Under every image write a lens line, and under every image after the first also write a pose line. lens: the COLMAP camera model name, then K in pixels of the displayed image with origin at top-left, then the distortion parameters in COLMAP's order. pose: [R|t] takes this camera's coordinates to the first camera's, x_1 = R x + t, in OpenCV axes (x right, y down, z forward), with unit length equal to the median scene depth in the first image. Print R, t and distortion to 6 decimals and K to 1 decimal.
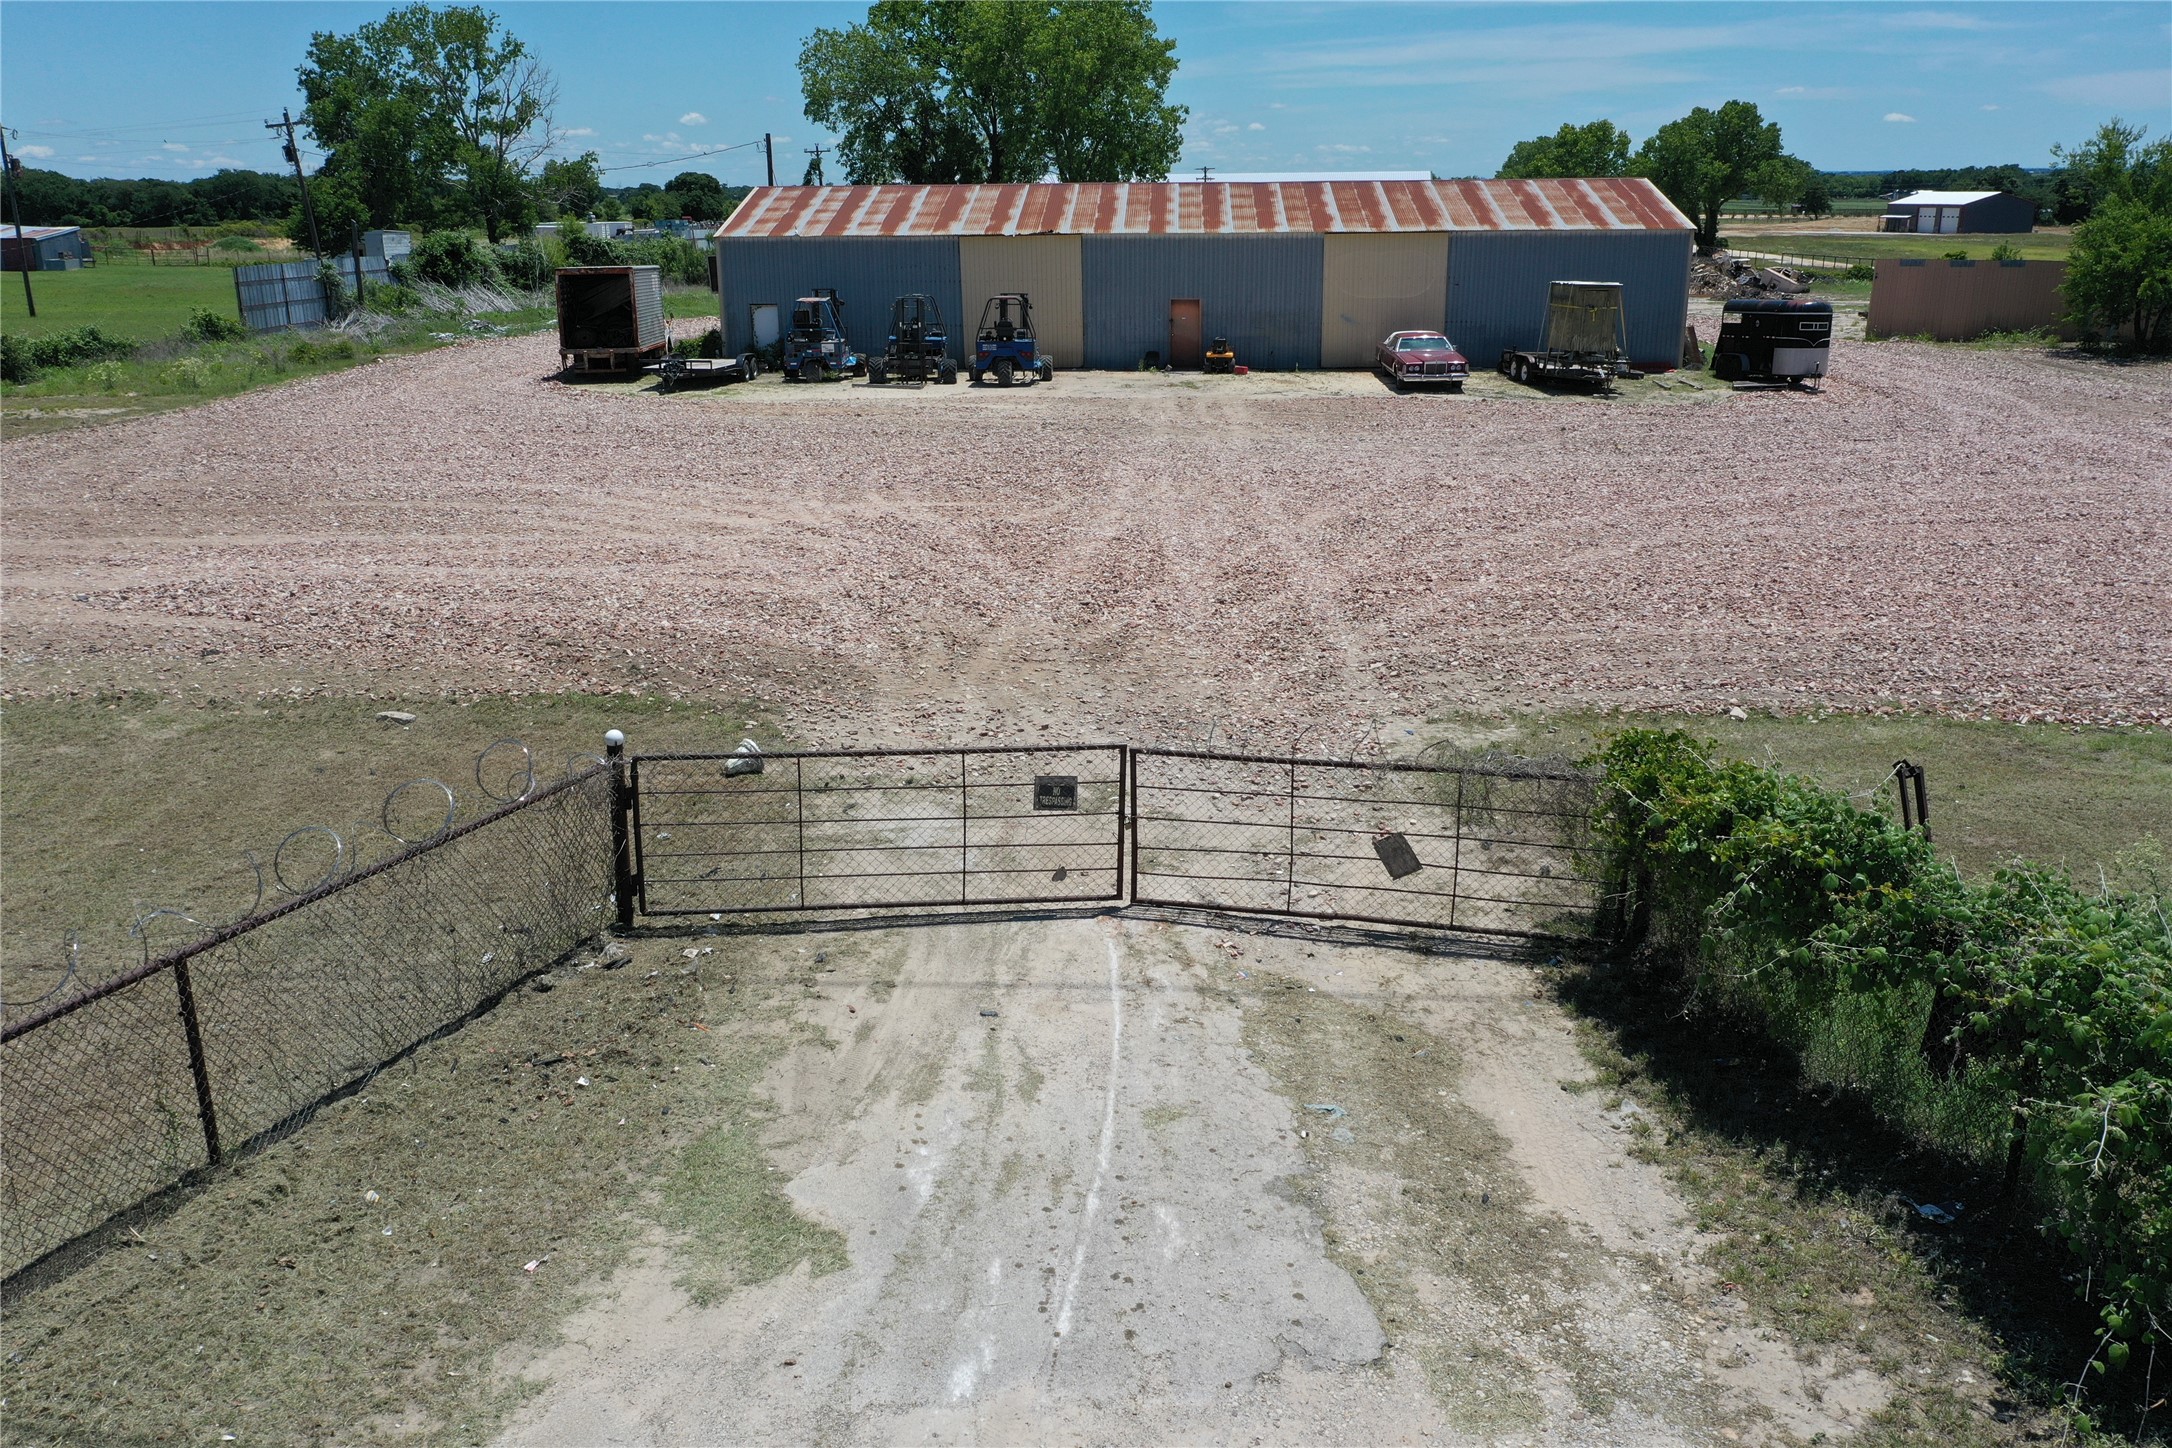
lens RADIAL K [[1703.8, 0, 1085.5], [0, 1703.8, 712.7], [0, 0, 1]] dist [0.003805, -0.000836]
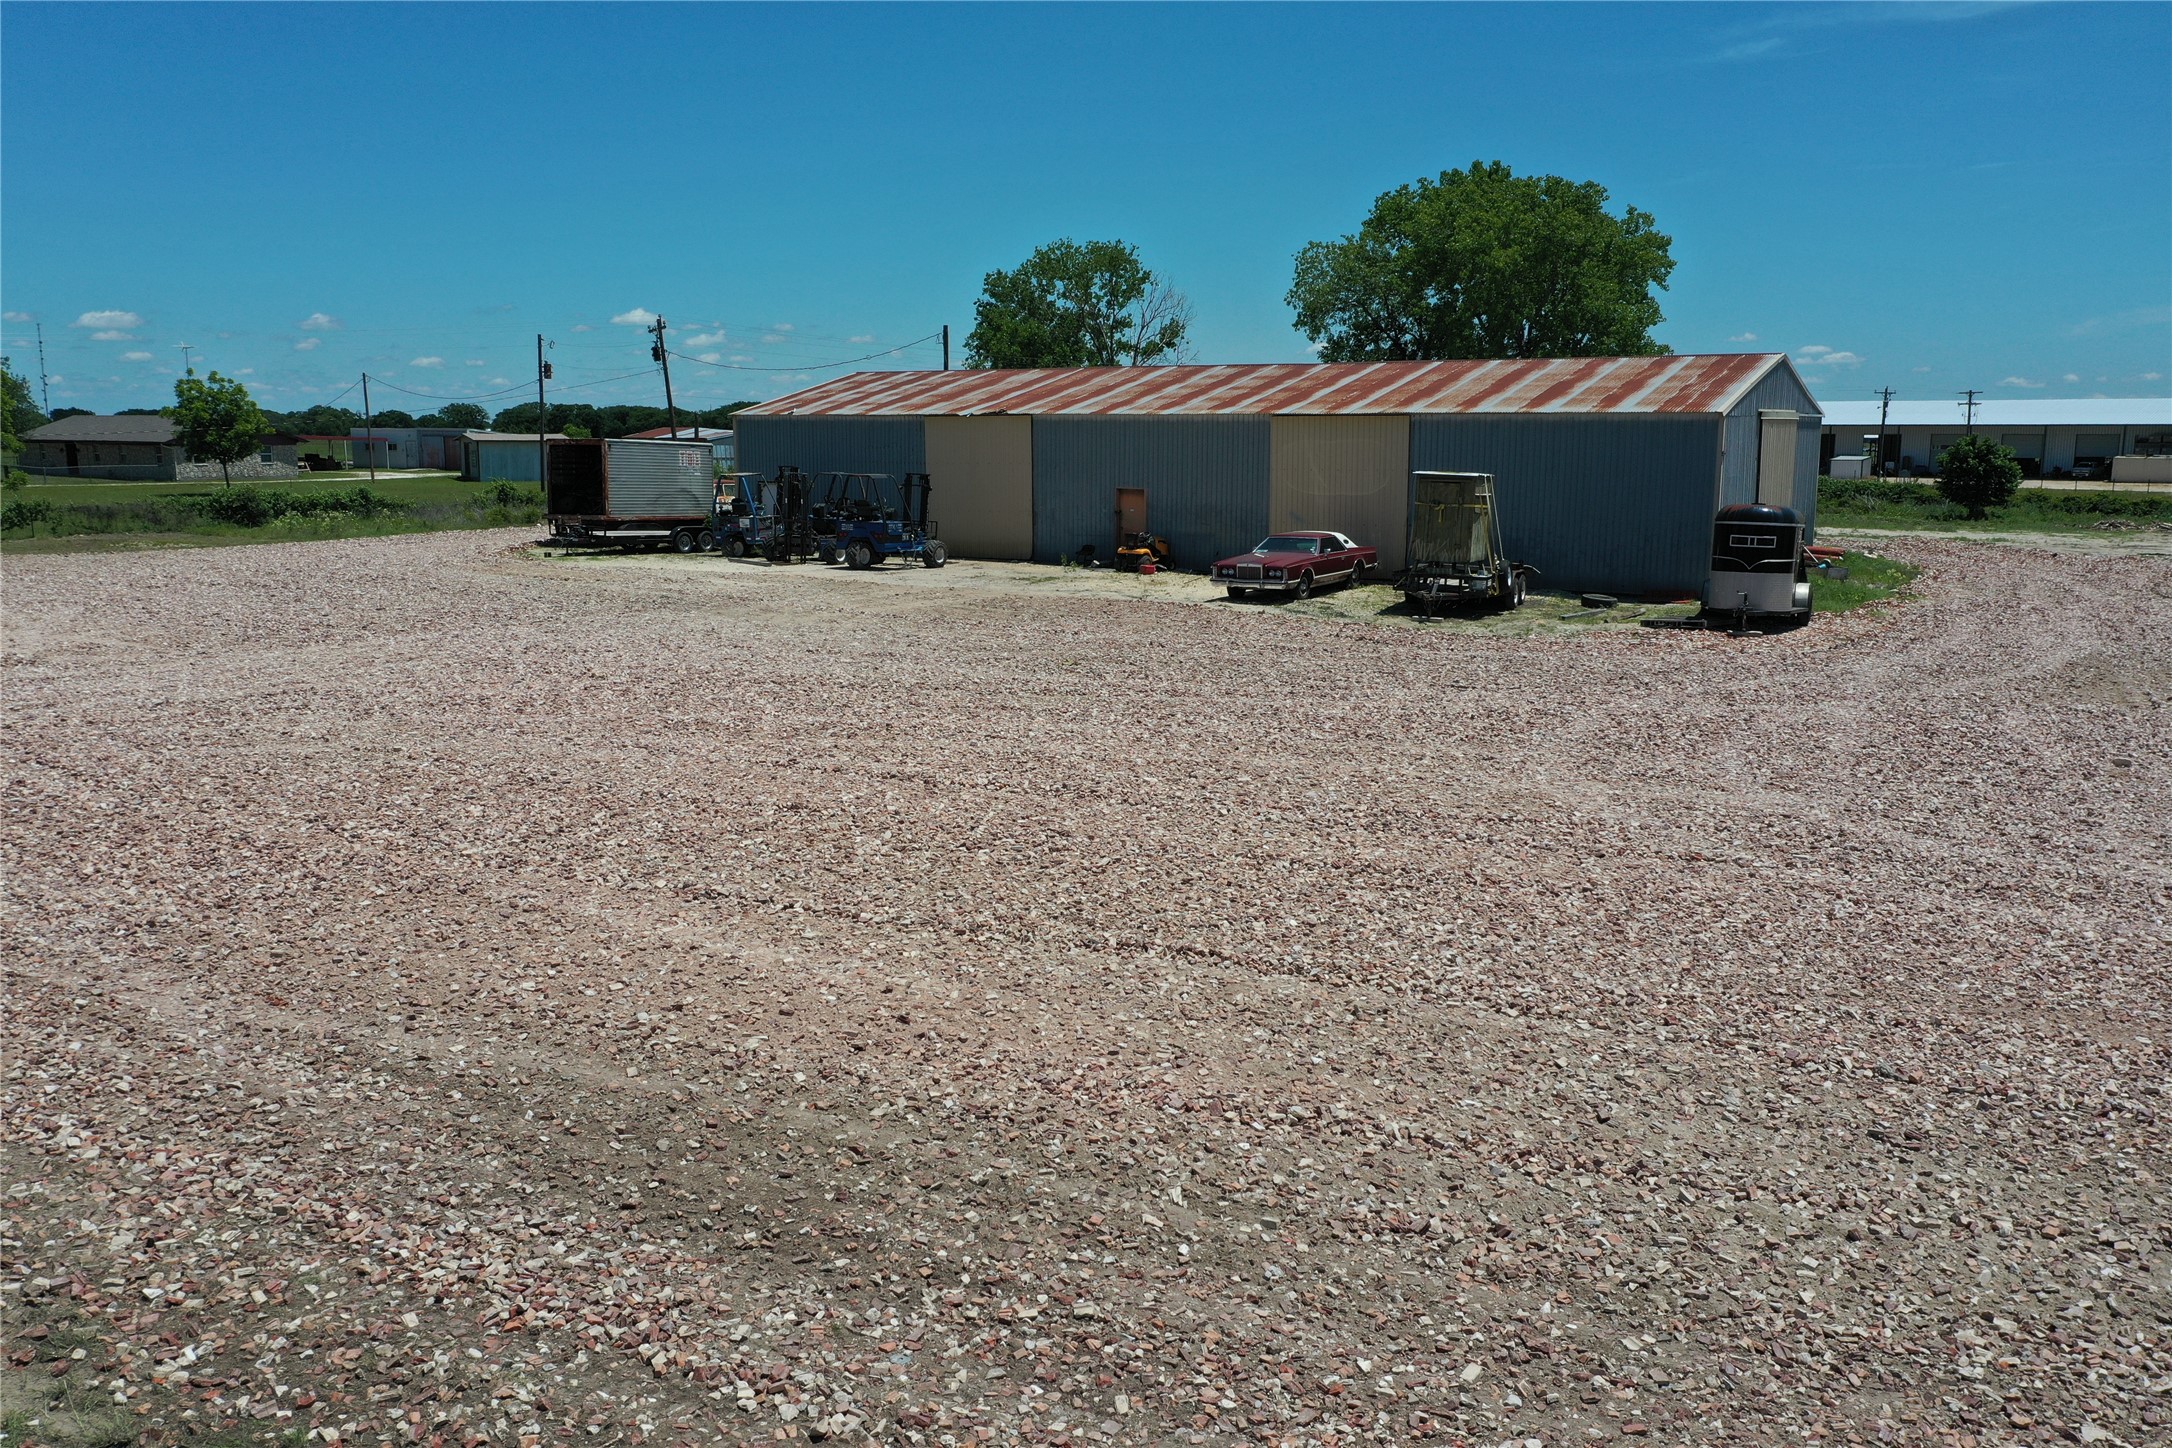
lens RADIAL K [[1703.8, 0, 1084.7], [0, 1703.8, 739.7], [0, 0, 1]] dist [0.003805, -0.000836]
pose [[0.866417, 0.100518, -0.489099, 0.484676], [-0.156695, 0.984781, -0.075190, -0.047655], [0.474098, 0.141785, 0.868981, 0.253496]]
